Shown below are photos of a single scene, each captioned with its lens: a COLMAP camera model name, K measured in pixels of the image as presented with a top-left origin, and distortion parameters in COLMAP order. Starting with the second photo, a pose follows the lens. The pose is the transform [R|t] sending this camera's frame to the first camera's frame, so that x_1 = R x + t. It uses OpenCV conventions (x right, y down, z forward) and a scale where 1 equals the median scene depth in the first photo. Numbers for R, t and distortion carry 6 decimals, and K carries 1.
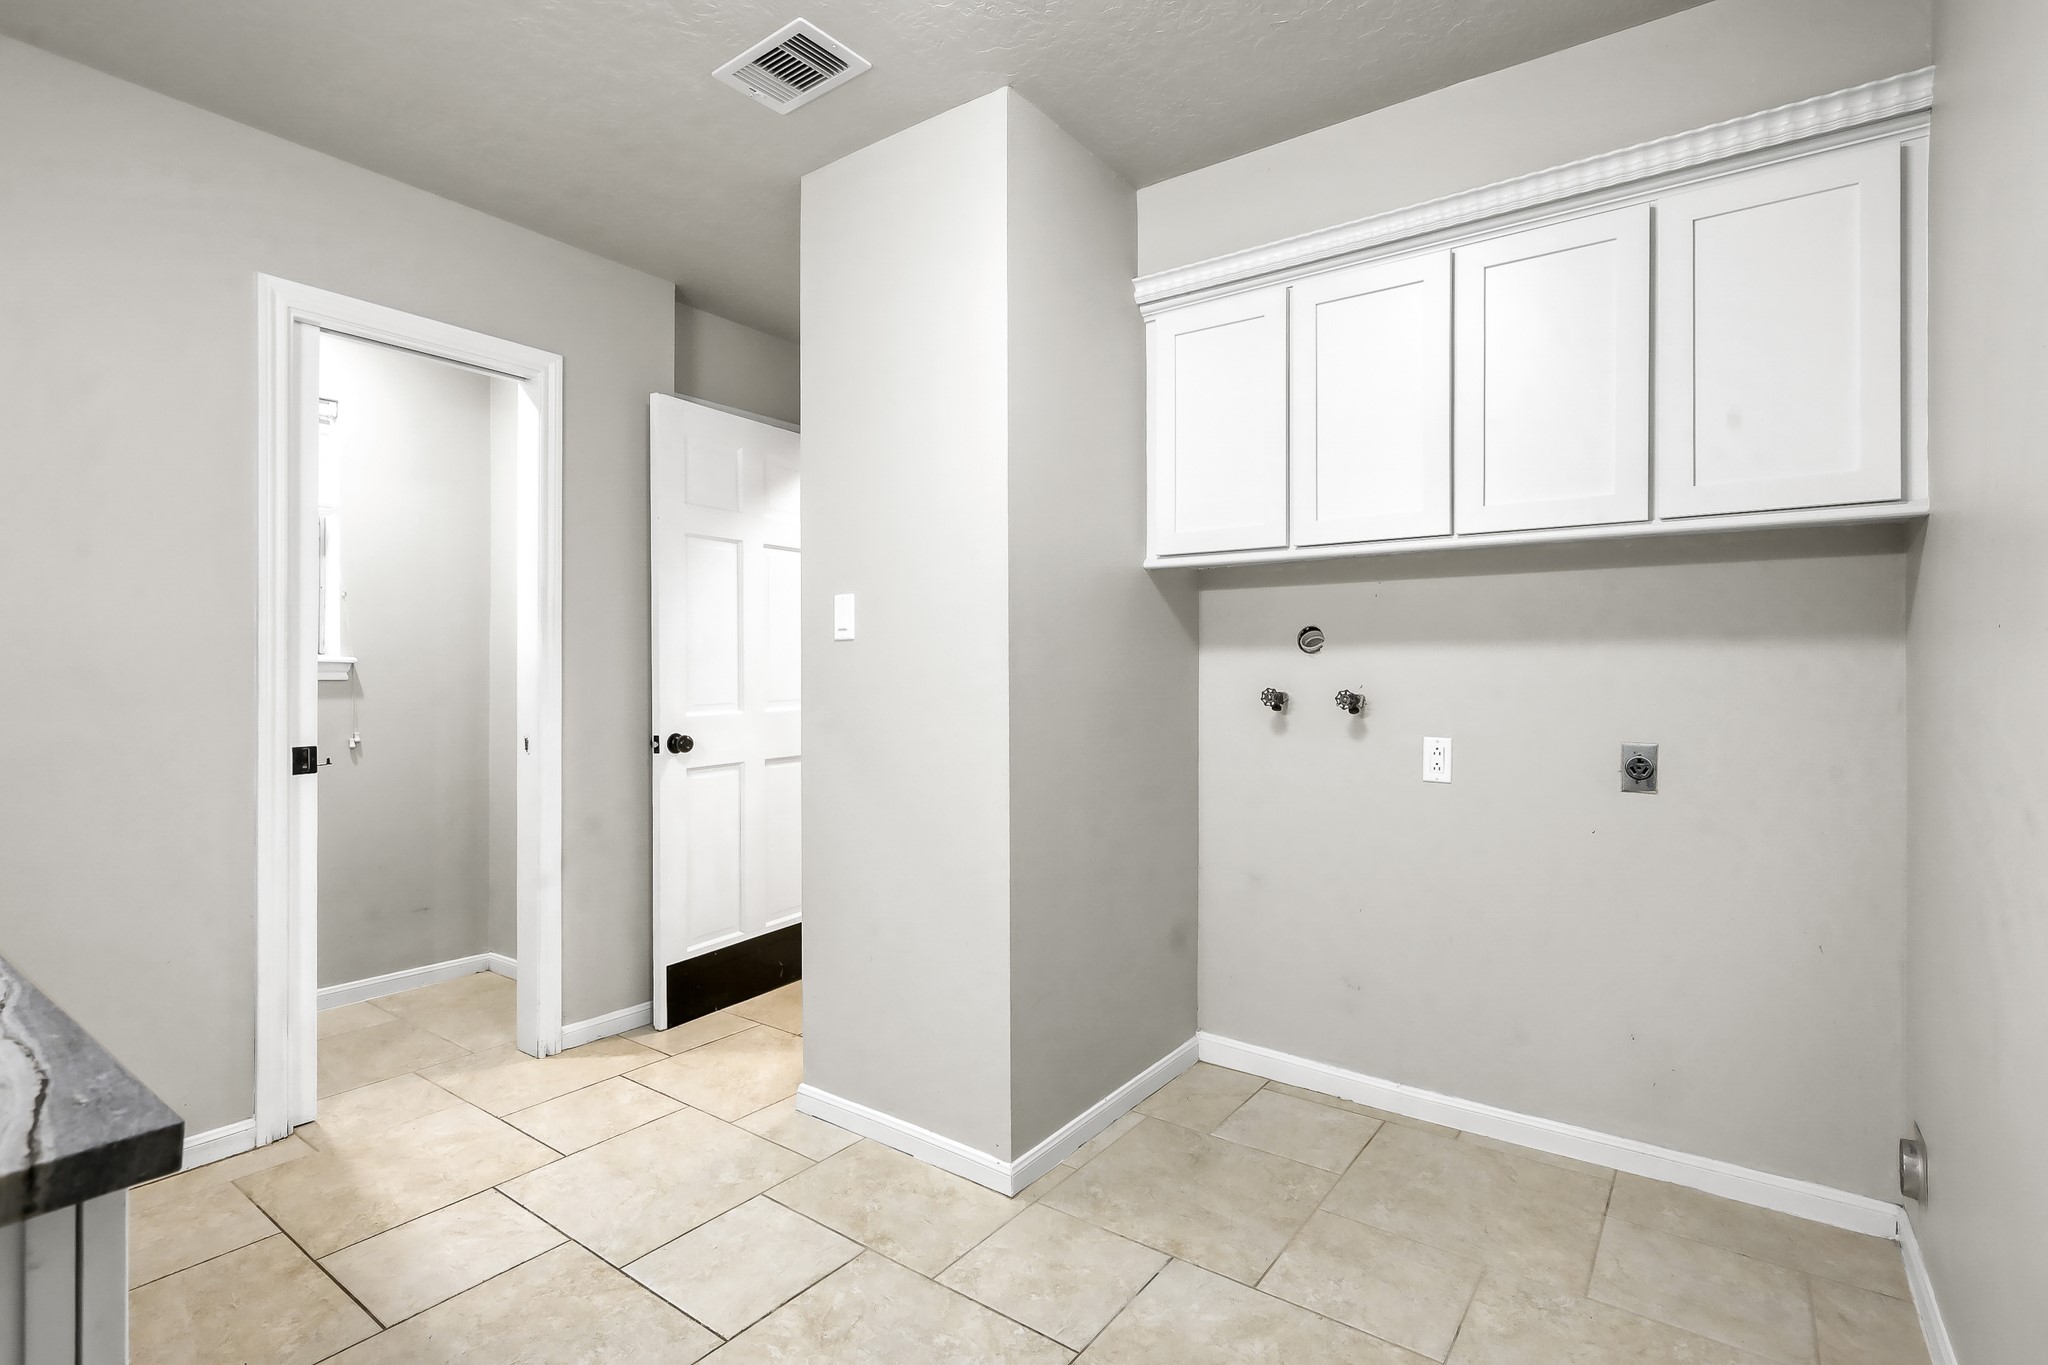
lens RADIAL K [[968.8, 0, 1024.0], [0, 968.8, 682.5], [0, 0, 1]] dist [-0.000108, -0.000010]
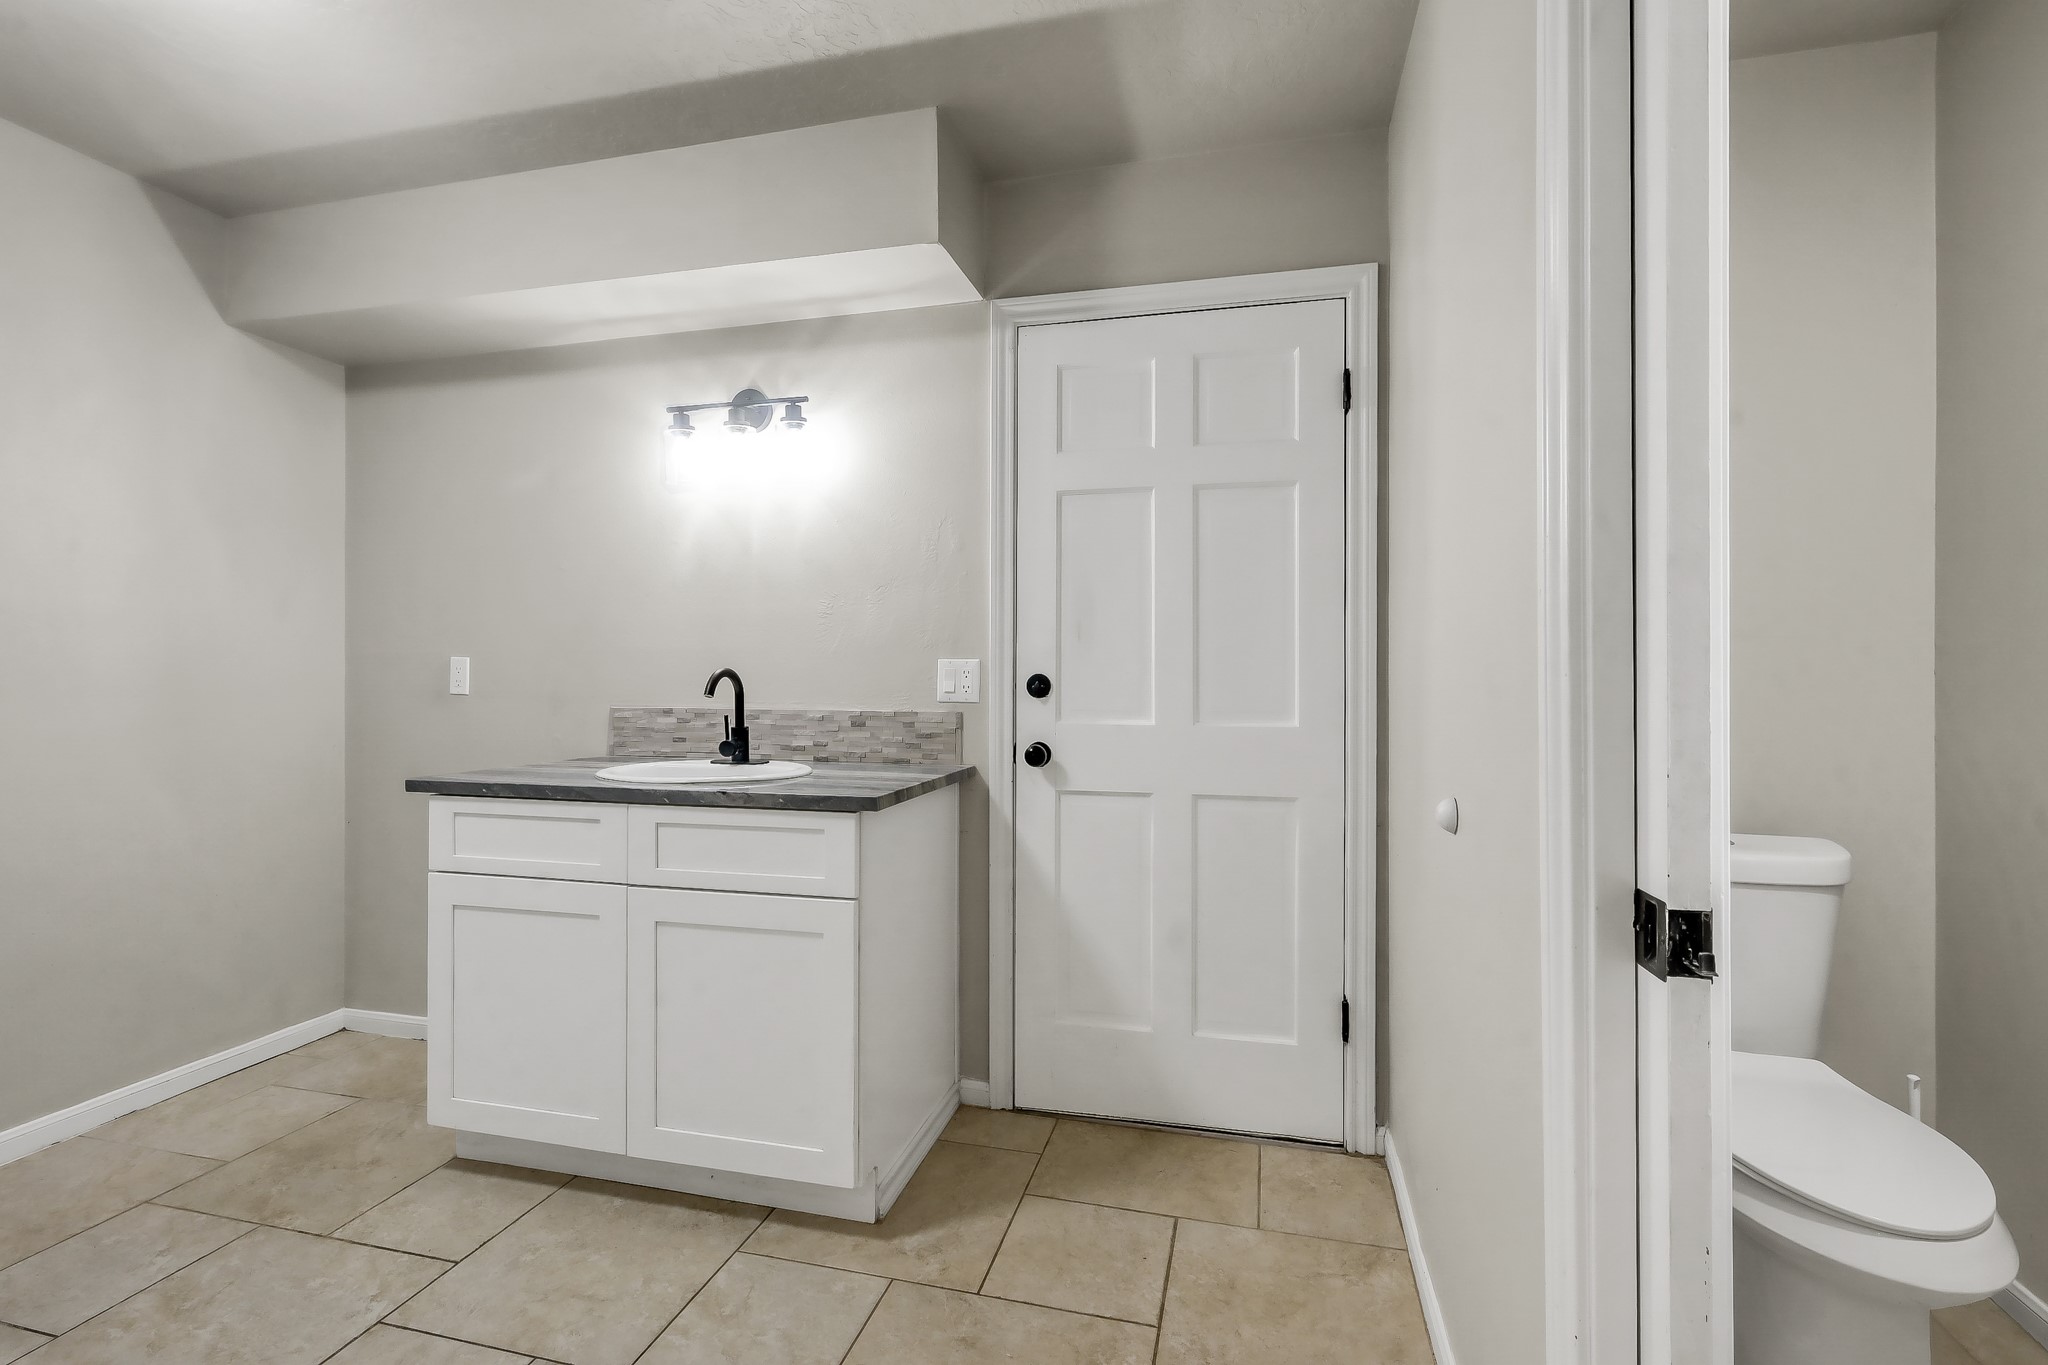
lens RADIAL K [[924.8, 0, 1033.4], [0, 924.8, 660.1], [0, 0, 1]] dist [0.001561, -0.000364]
pose [[-0.929572, -0.005225, -0.368604, -0.446150], [-0.005957, 0.999982, 0.000849, -0.022033], [0.368593, 0.002985, -0.929586, 1.359256]]
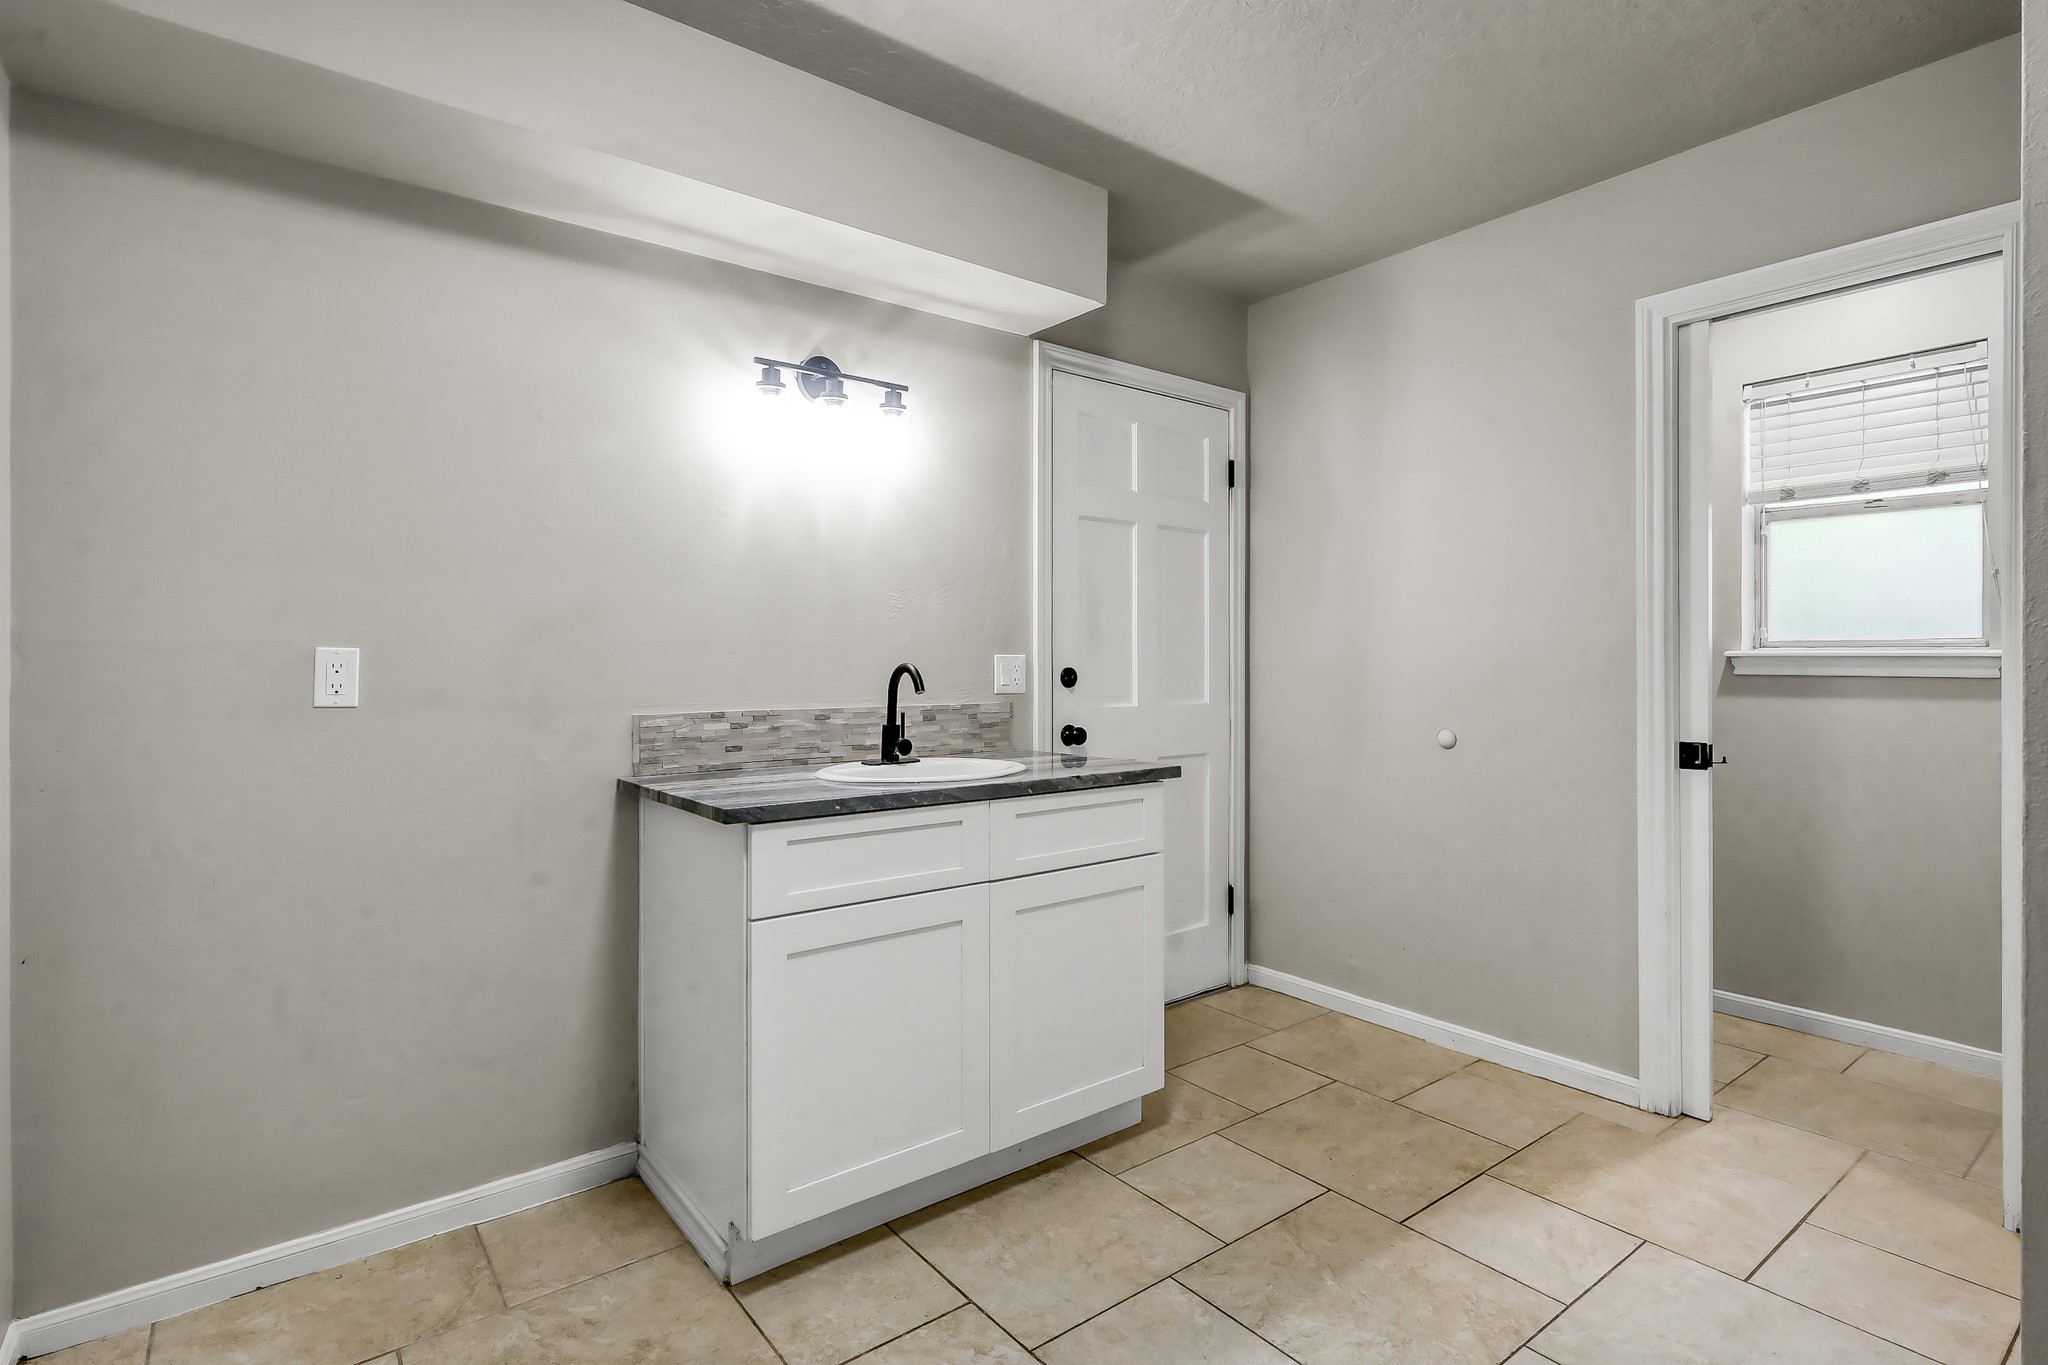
lens RADIAL K [[997.8, 0, 1032.1], [0, 997.8, 660.8], [0, 0, 1]] dist [-0.001148, 0.000857]
pose [[-0.273827, -0.002510, -0.961776, 0.492752], [-0.009025, 0.999959, -0.000041, -0.013748], [0.961737, 0.008669, -0.273839, 0.685779]]
